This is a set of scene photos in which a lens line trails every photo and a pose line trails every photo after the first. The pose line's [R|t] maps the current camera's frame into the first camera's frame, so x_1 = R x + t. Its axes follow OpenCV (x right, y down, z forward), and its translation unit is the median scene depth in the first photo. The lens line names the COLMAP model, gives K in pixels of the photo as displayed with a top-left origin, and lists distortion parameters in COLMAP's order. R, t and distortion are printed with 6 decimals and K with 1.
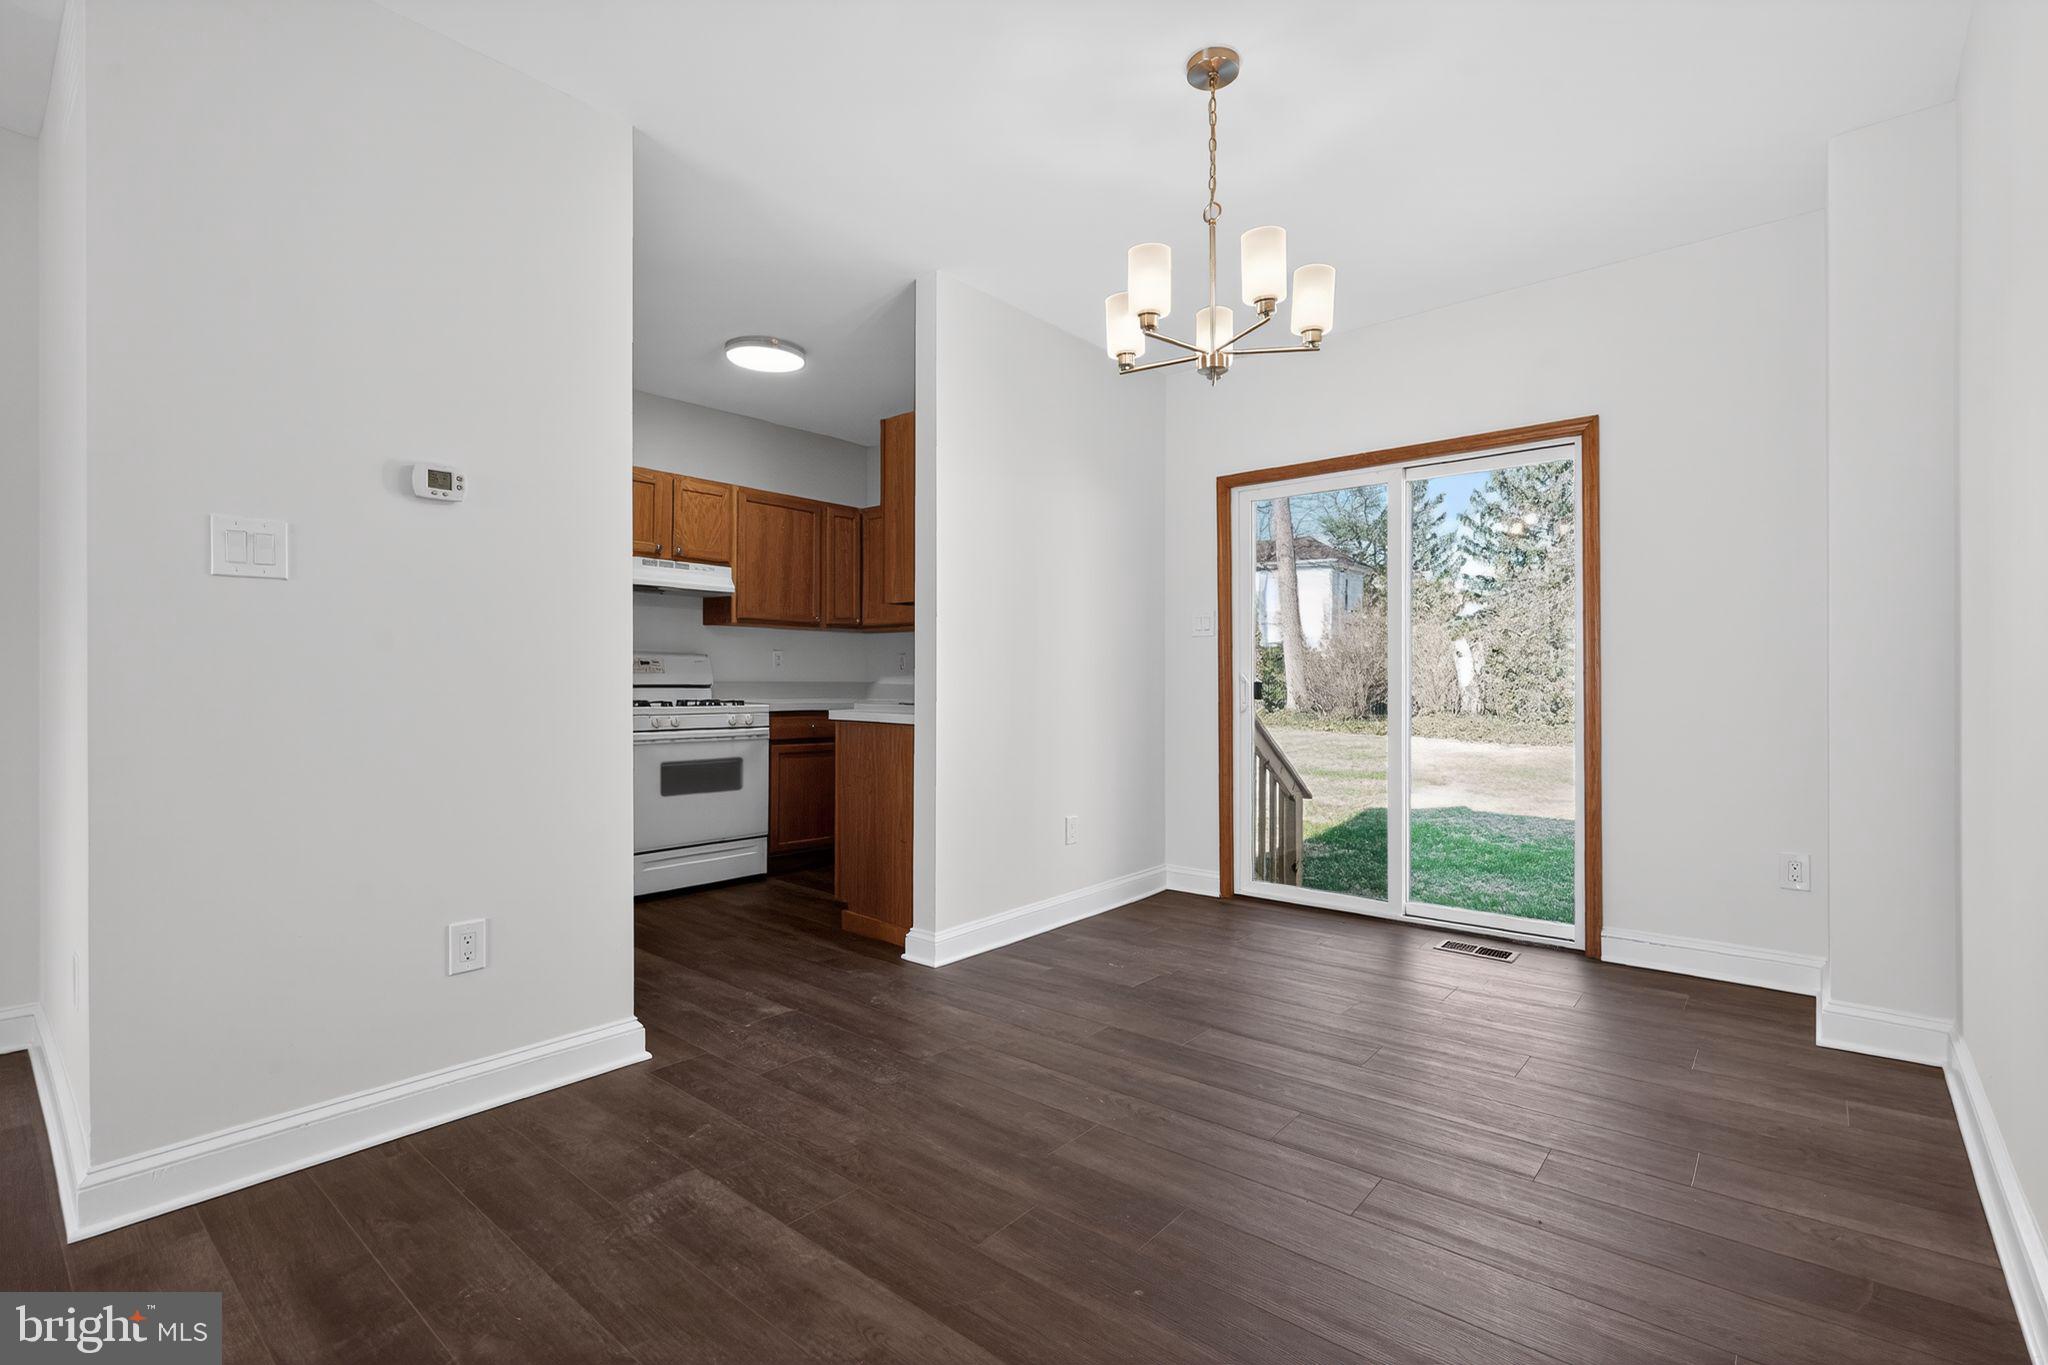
lens RADIAL K [[932.5, 0, 1026.8], [0, 932.5, 686.0], [0, 0, 1]] dist [-0.006531, 0.002408]
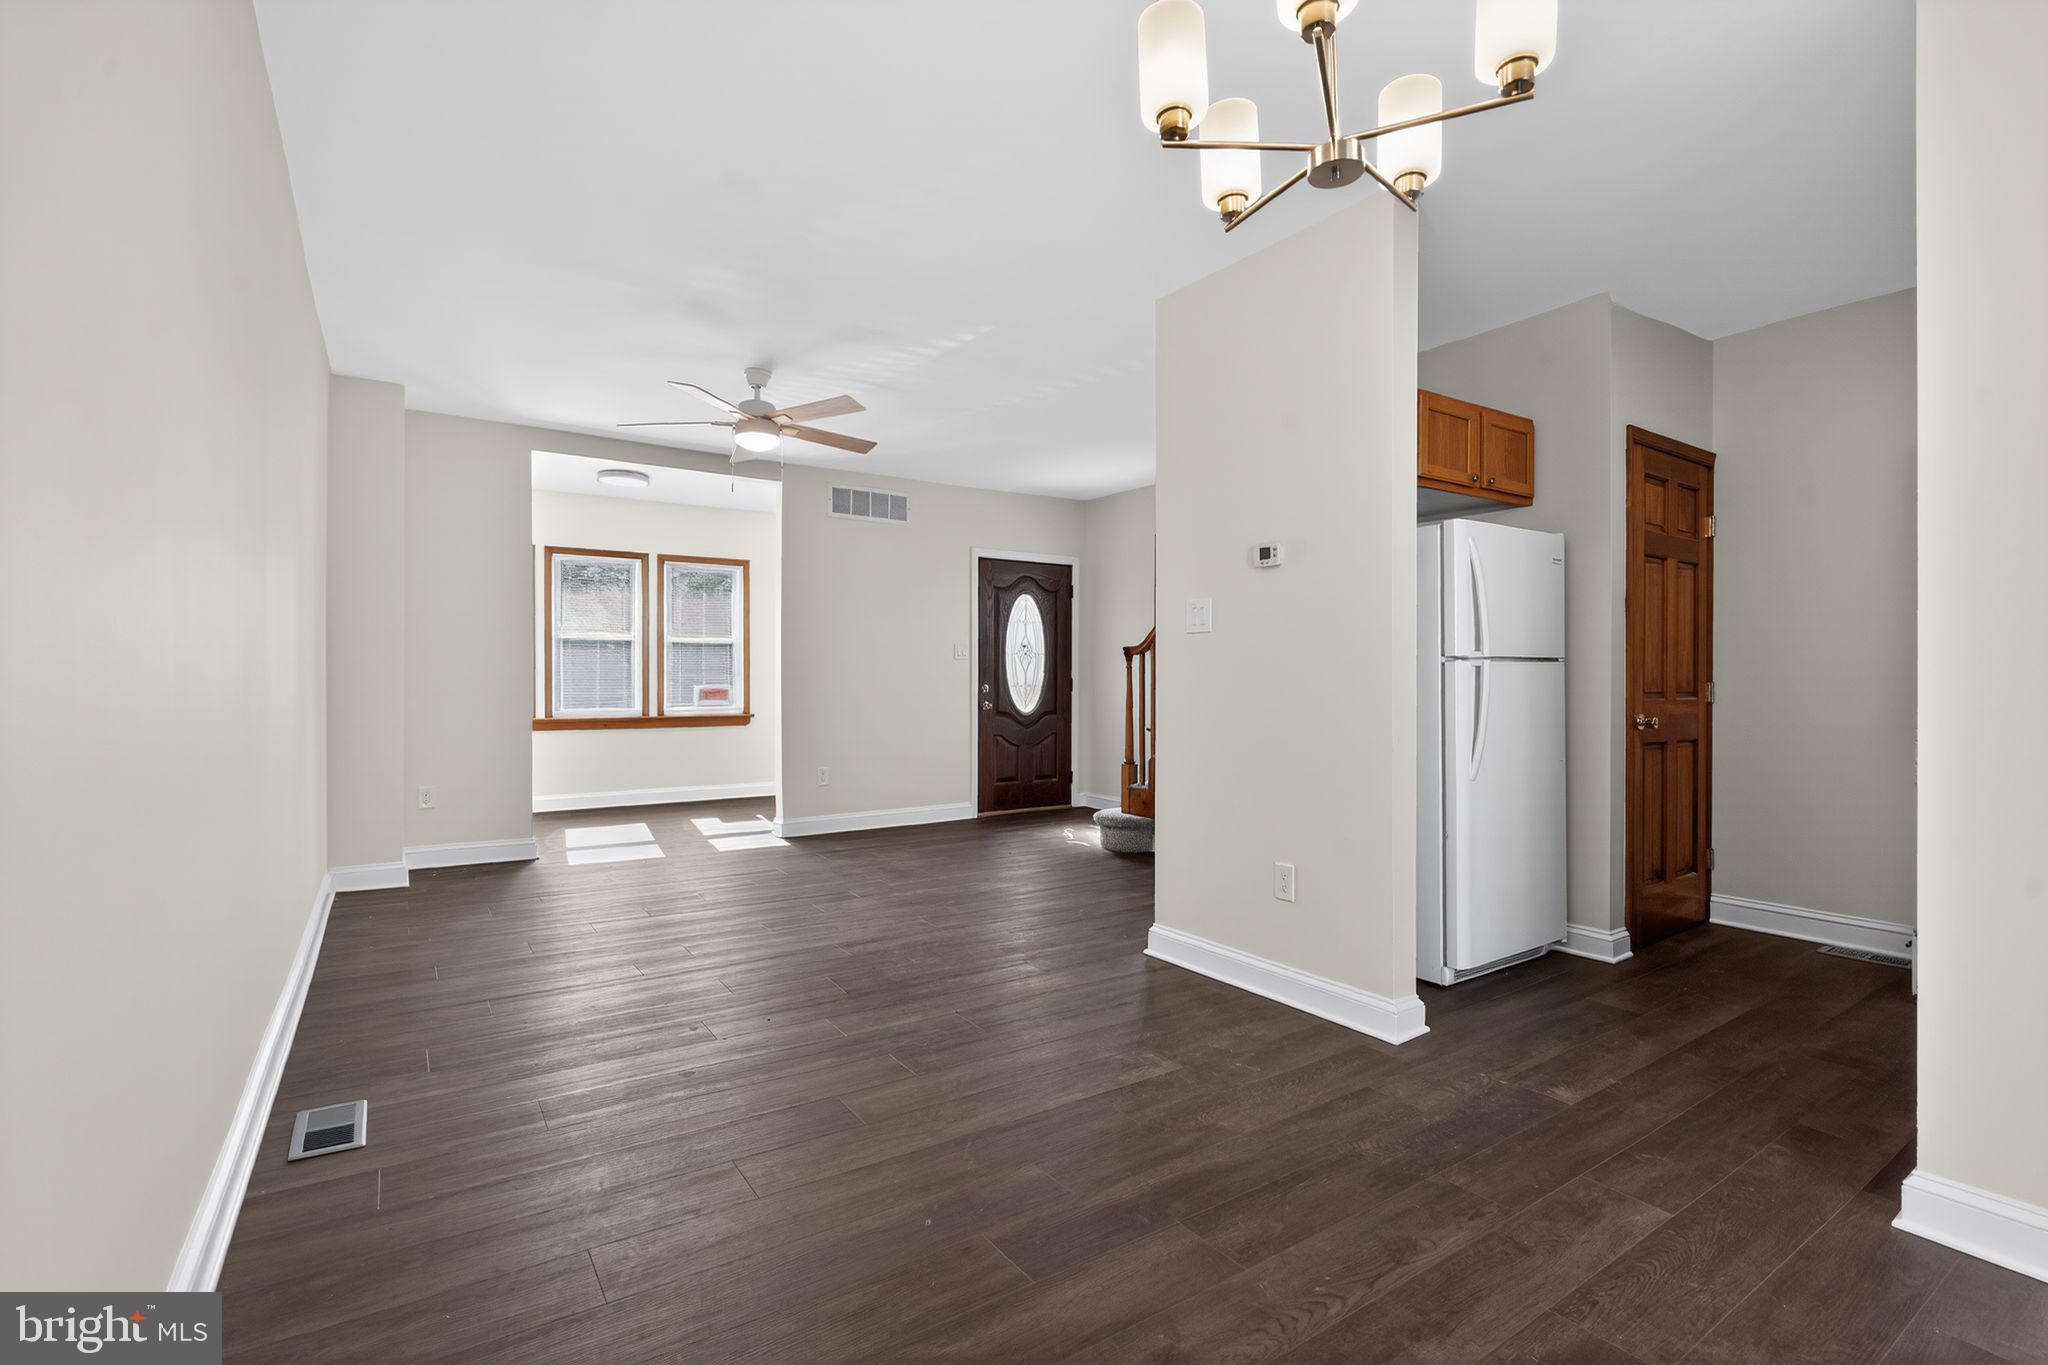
lens RADIAL K [[932.5, 0, 1027.2], [0, 932.5, 684.4], [0, 0, 1]] dist [-0.006531, 0.002408]
pose [[-0.268077, -0.001370, -0.963397, 0.546645], [-0.005514, 0.999985, 0.000112, -0.009027], [0.963382, 0.005342, -0.268080, 0.646451]]
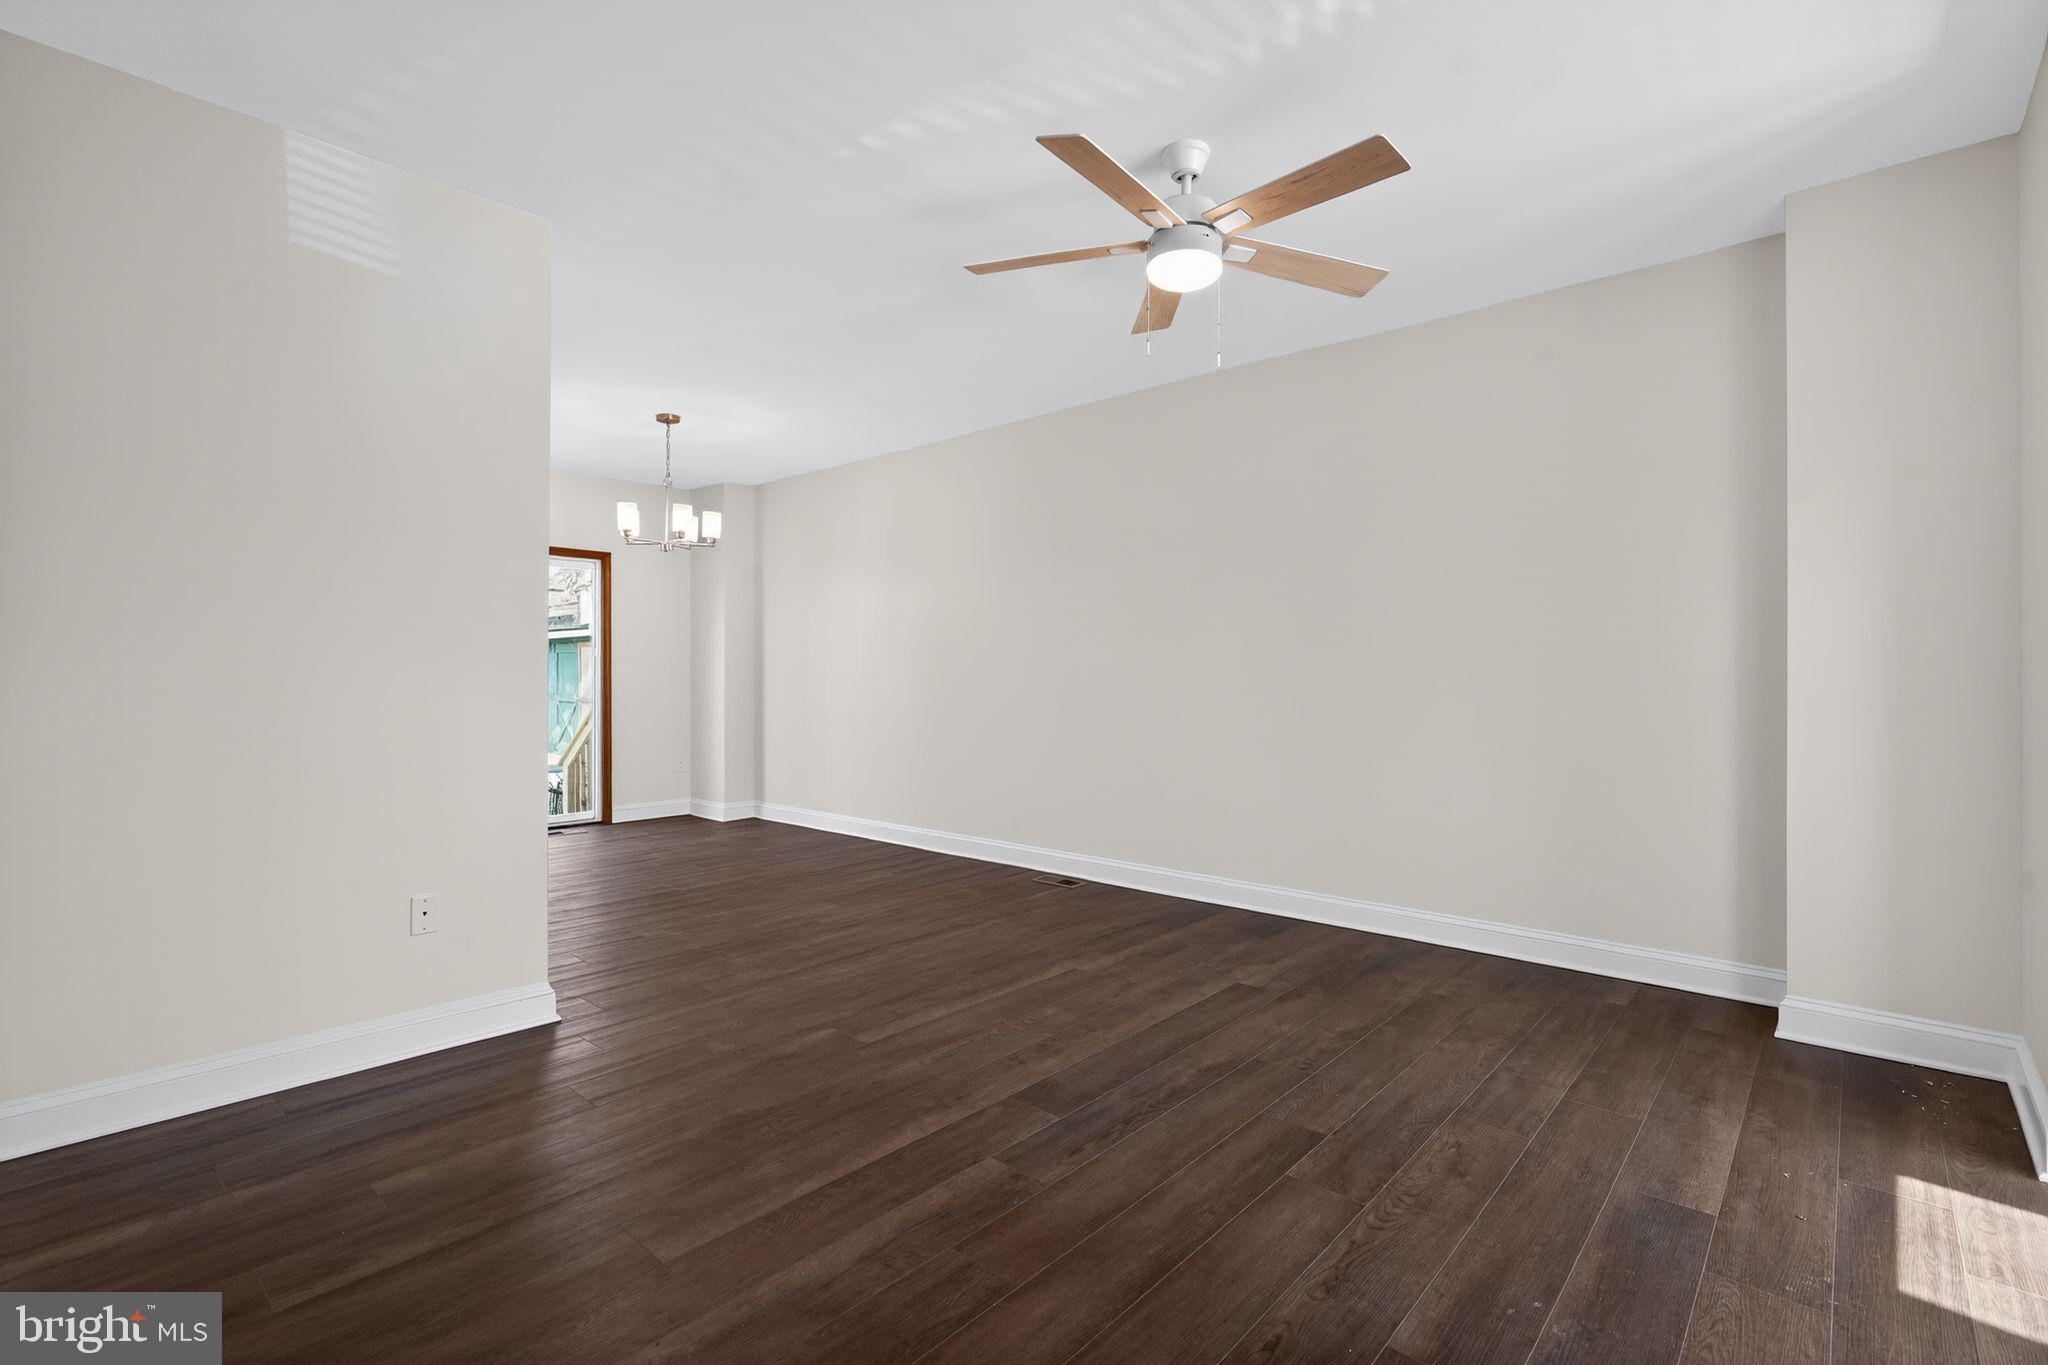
lens RADIAL K [[932.5, 0, 1026.9], [0, 932.5, 679.9], [0, 0, 1]] dist [-0.006531, 0.002408]
pose [[0.028088, -0.003199, 0.999600, -1.347669], [0.001563, 0.999994, 0.003157, -0.020287], [-0.999604, 0.001474, 0.028092, 0.040972]]
